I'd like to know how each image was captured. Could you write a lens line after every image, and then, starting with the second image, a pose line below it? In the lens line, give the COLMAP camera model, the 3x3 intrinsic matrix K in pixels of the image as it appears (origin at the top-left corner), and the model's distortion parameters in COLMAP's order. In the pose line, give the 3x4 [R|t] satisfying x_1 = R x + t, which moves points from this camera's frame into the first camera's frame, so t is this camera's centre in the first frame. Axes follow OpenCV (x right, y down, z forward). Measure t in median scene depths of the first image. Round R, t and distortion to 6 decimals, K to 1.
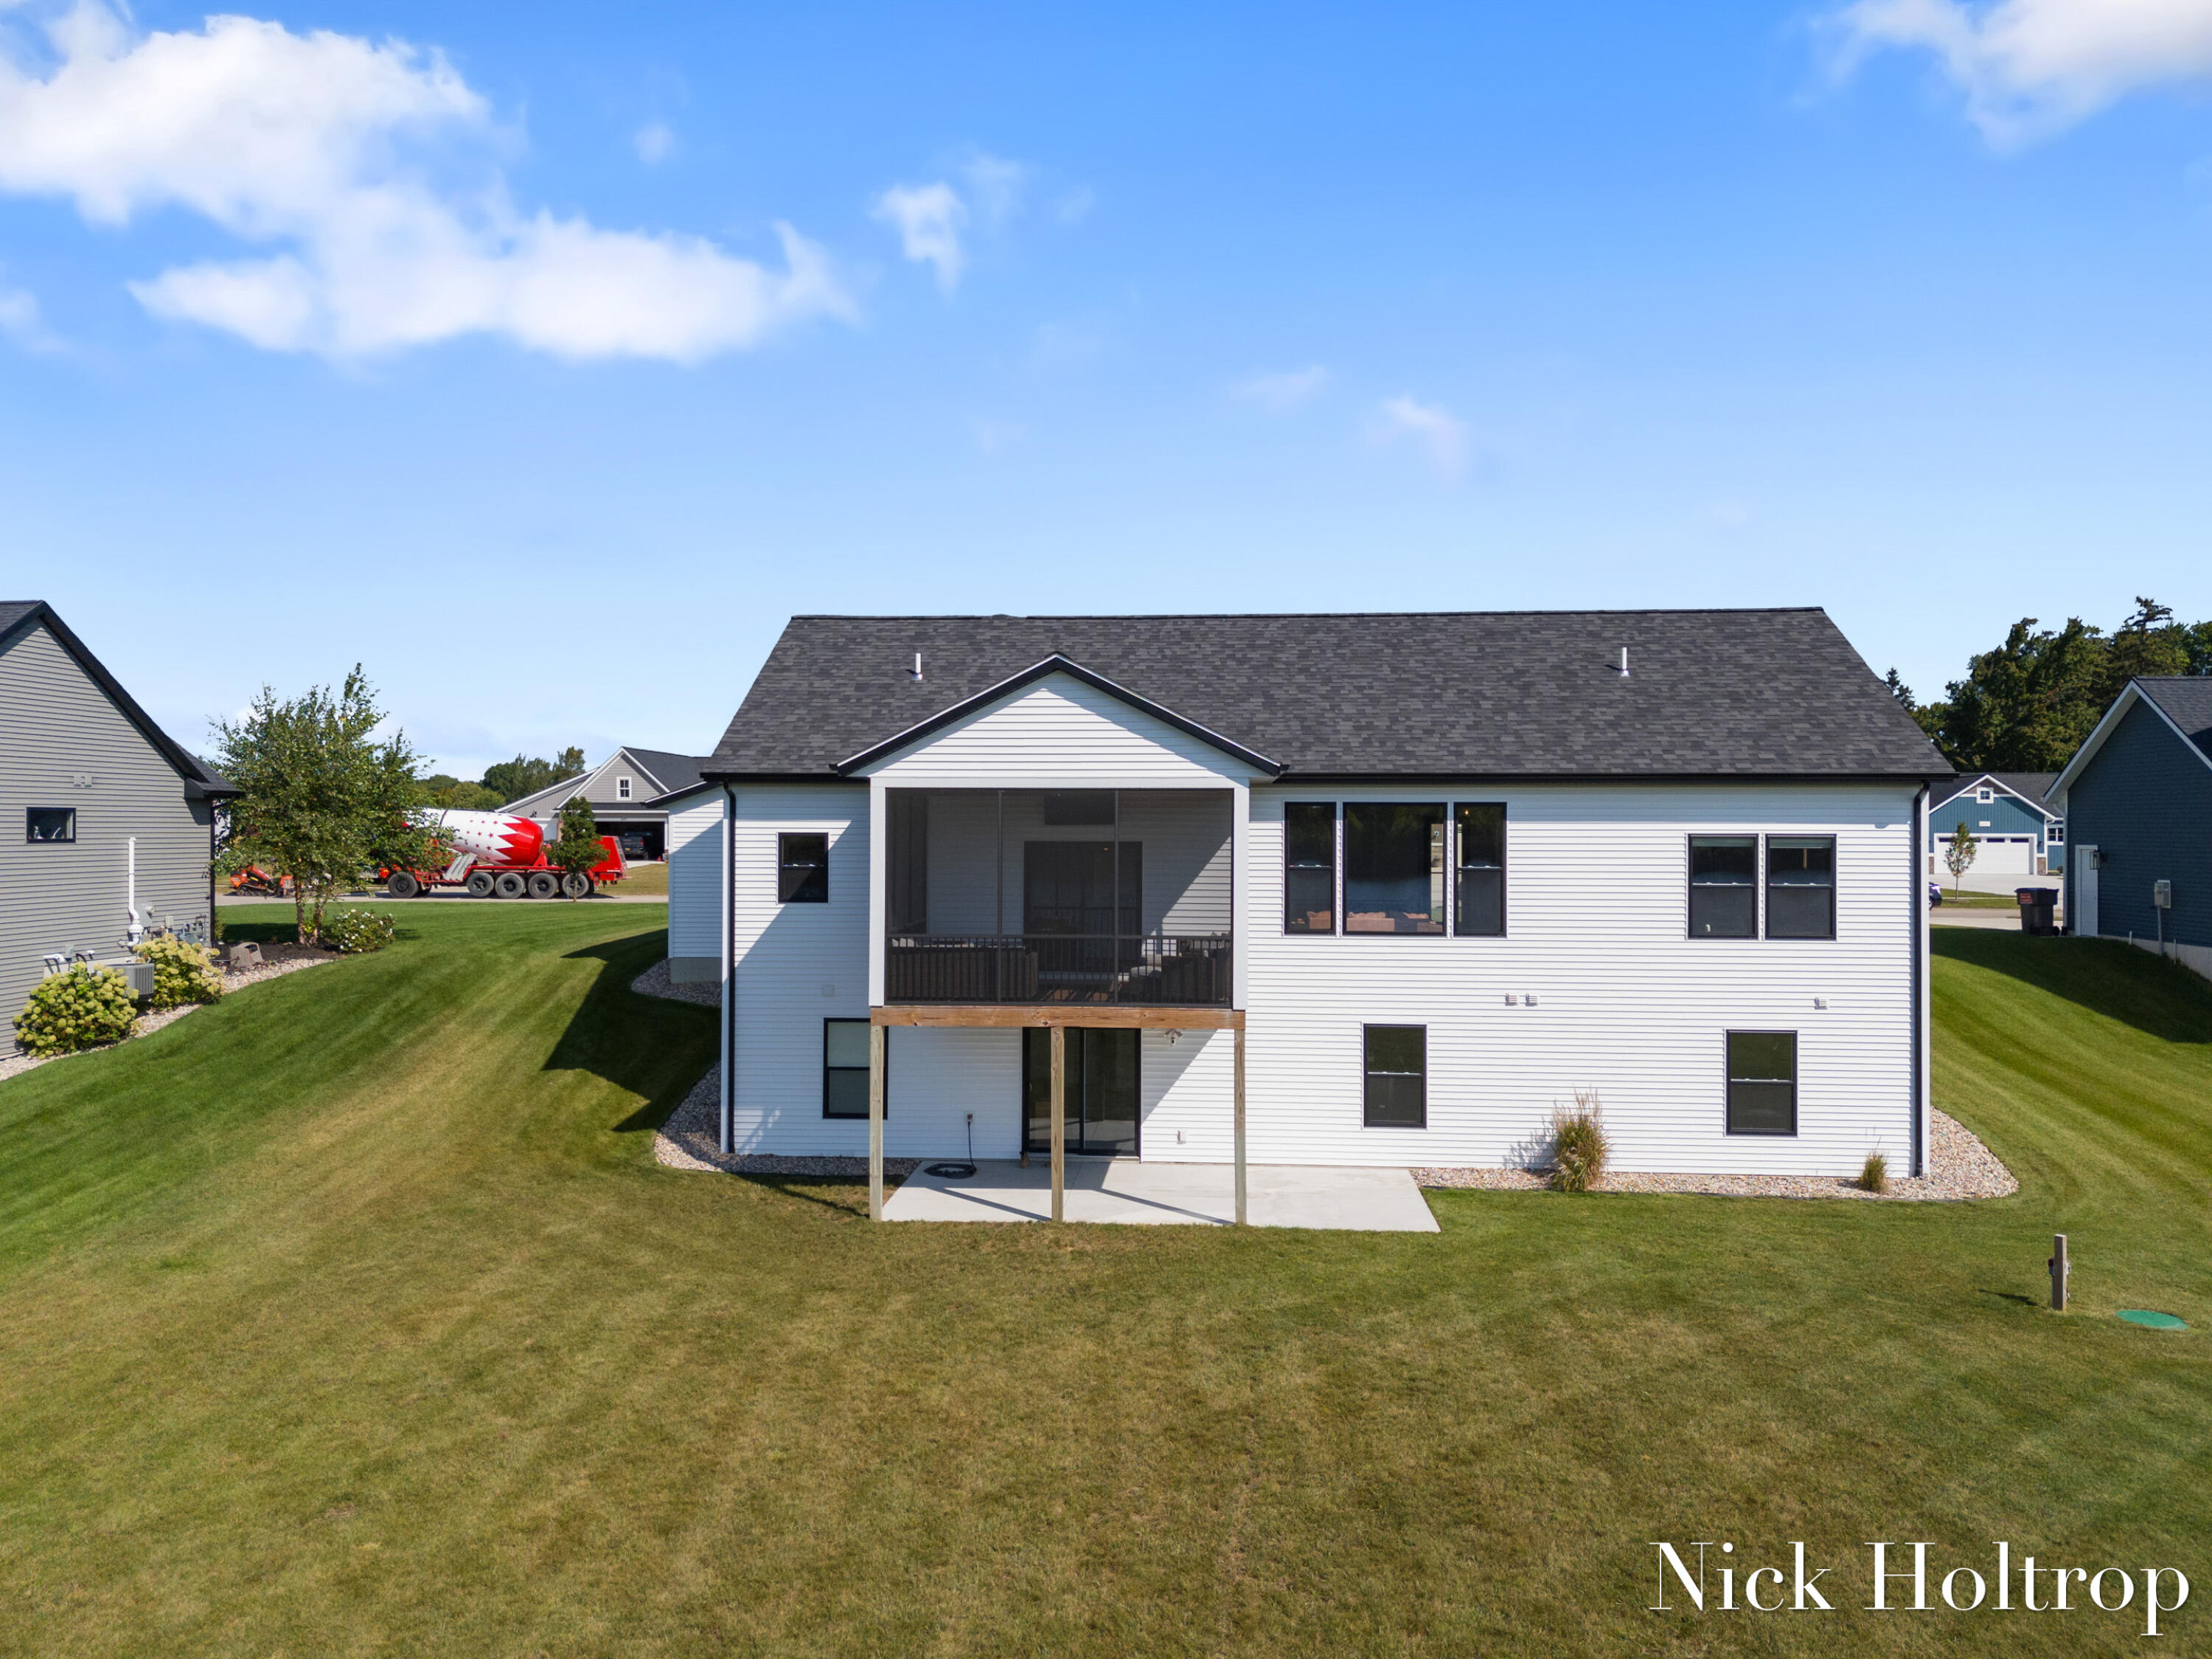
lens RADIAL K [[1521.1, 0, 1106.0], [0, 1521.1, 829.5], [0, 0, 1]] dist [0.060667, 0.000780]
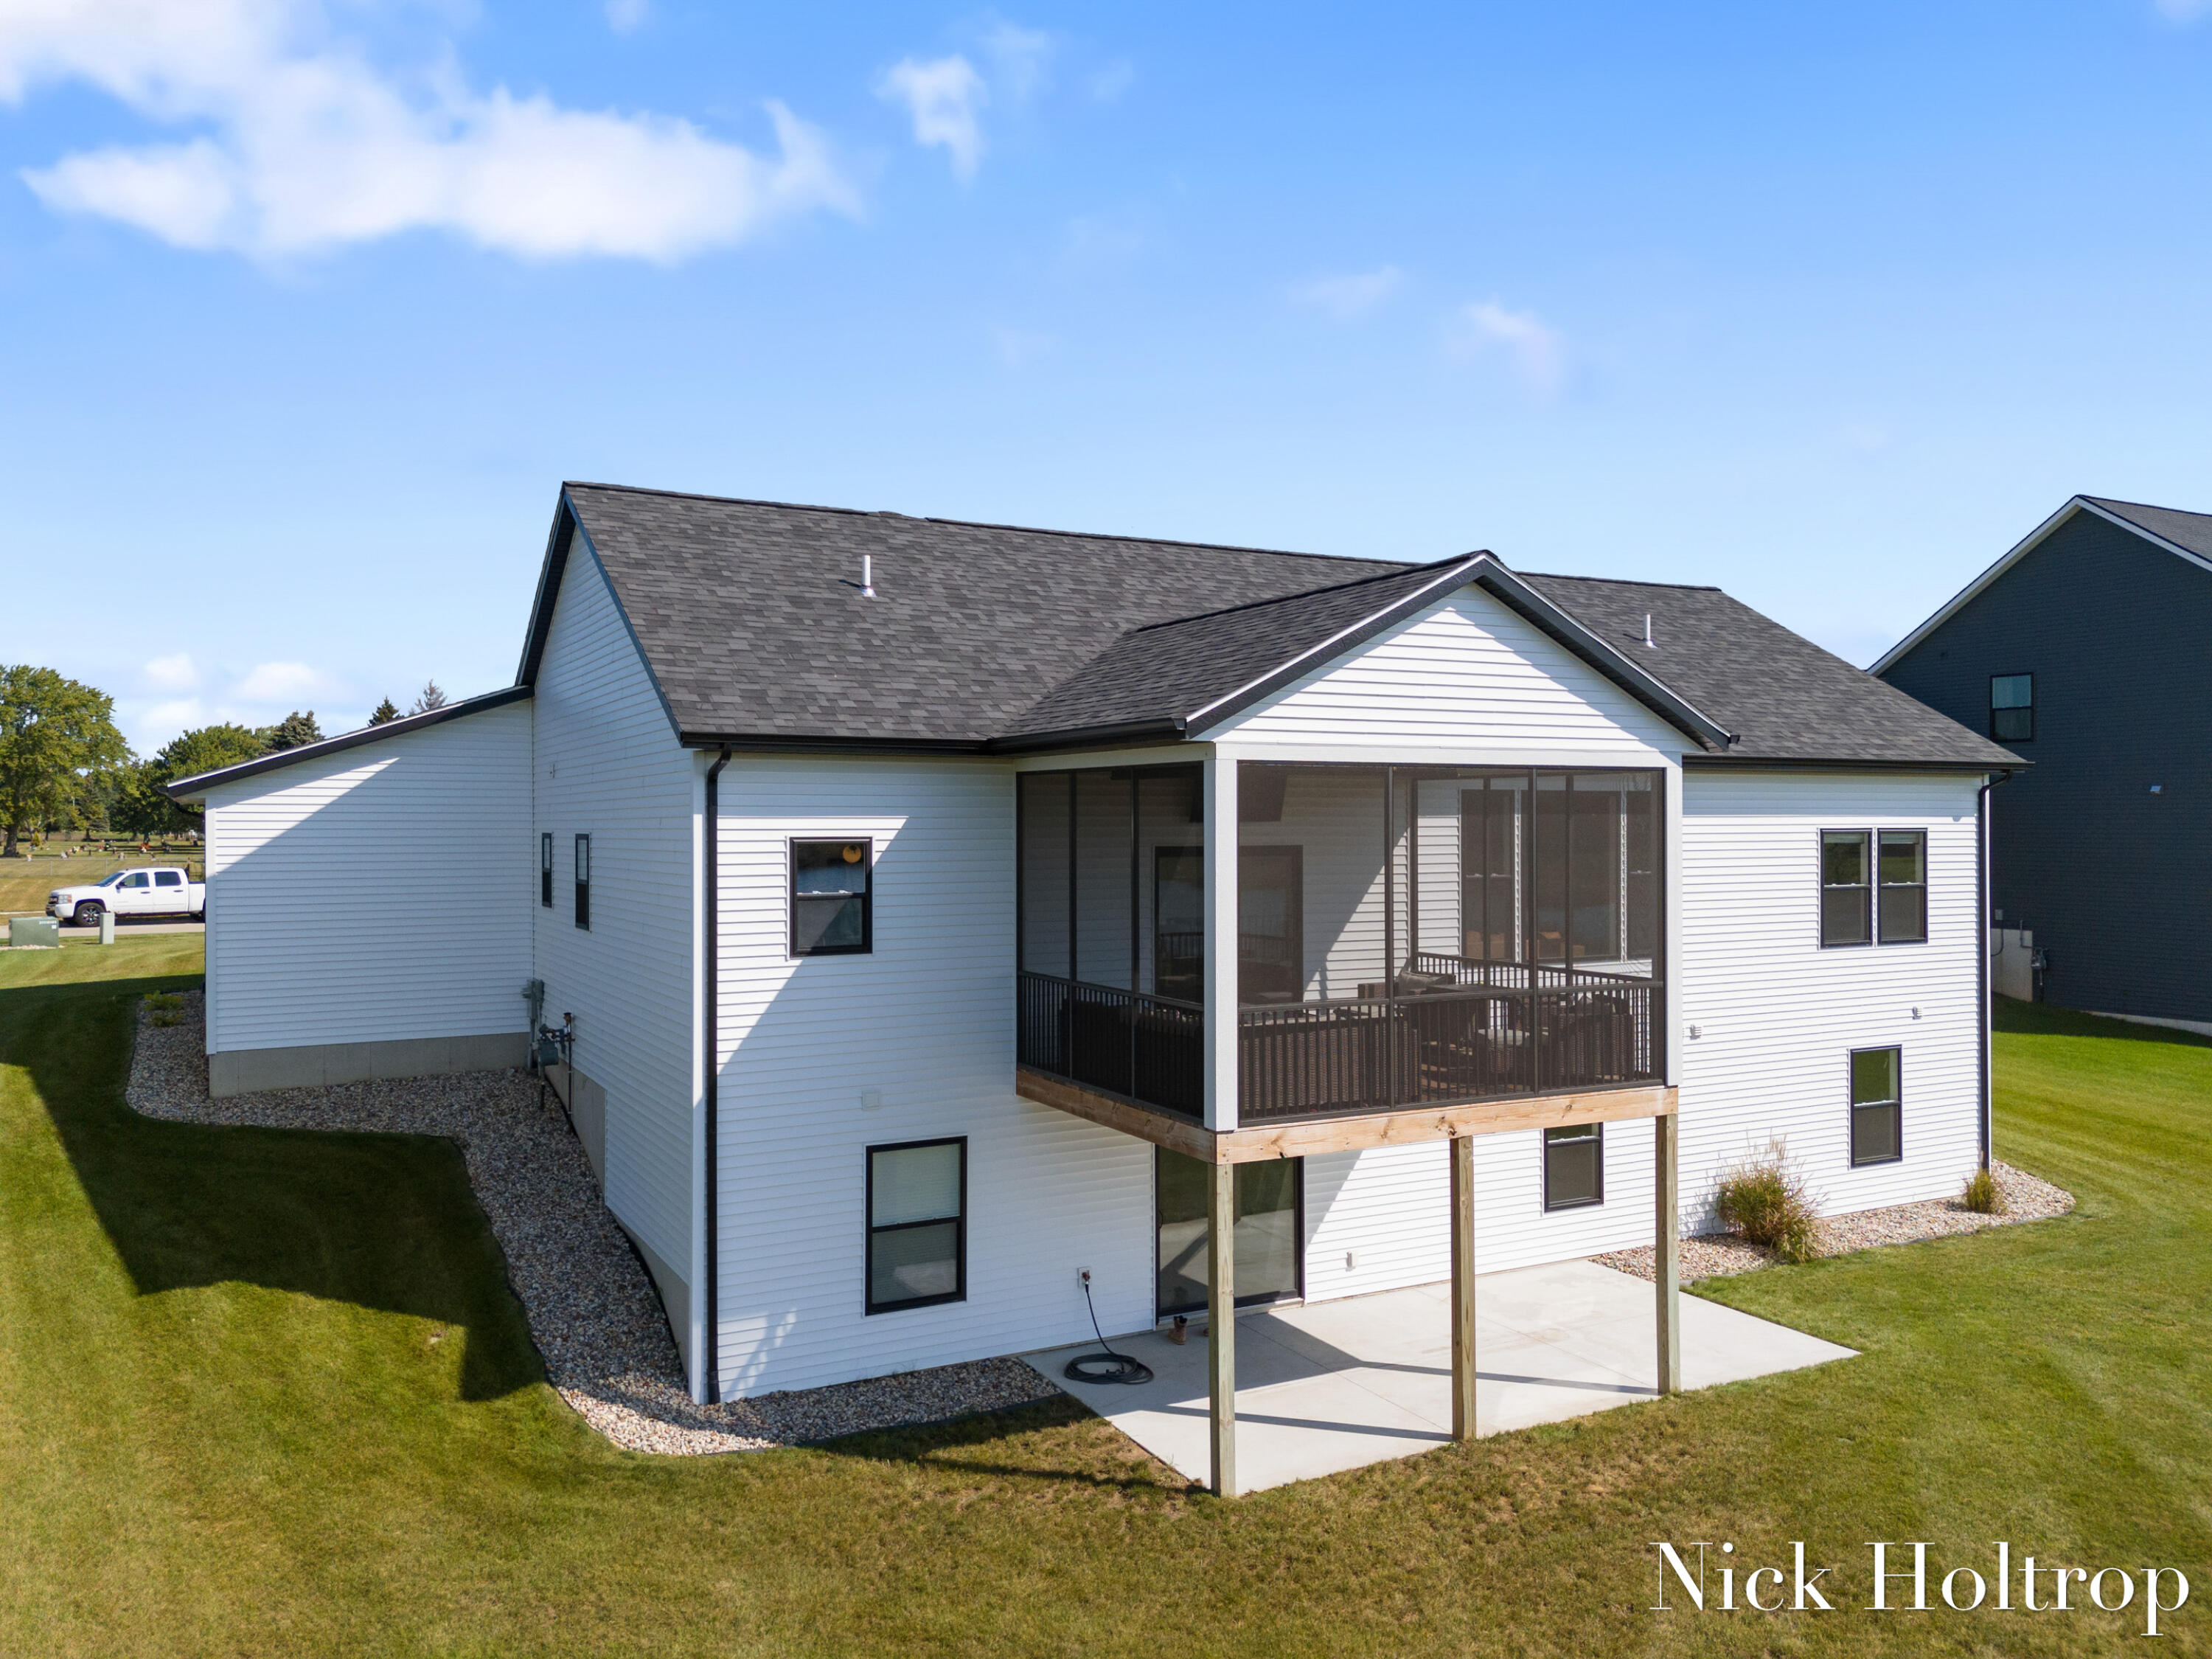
lens RADIAL K [[1573.2, 0, 1106.0], [0, 1573.2, 829.5], [0, 0, 1]] dist [0.033617, -0.003840]
pose [[0.860693, -0.007330, 0.509071, -0.425645], [0.006836, 0.999973, 0.002841, -0.001944], [-0.509078, 0.001035, 0.860720, 0.428345]]
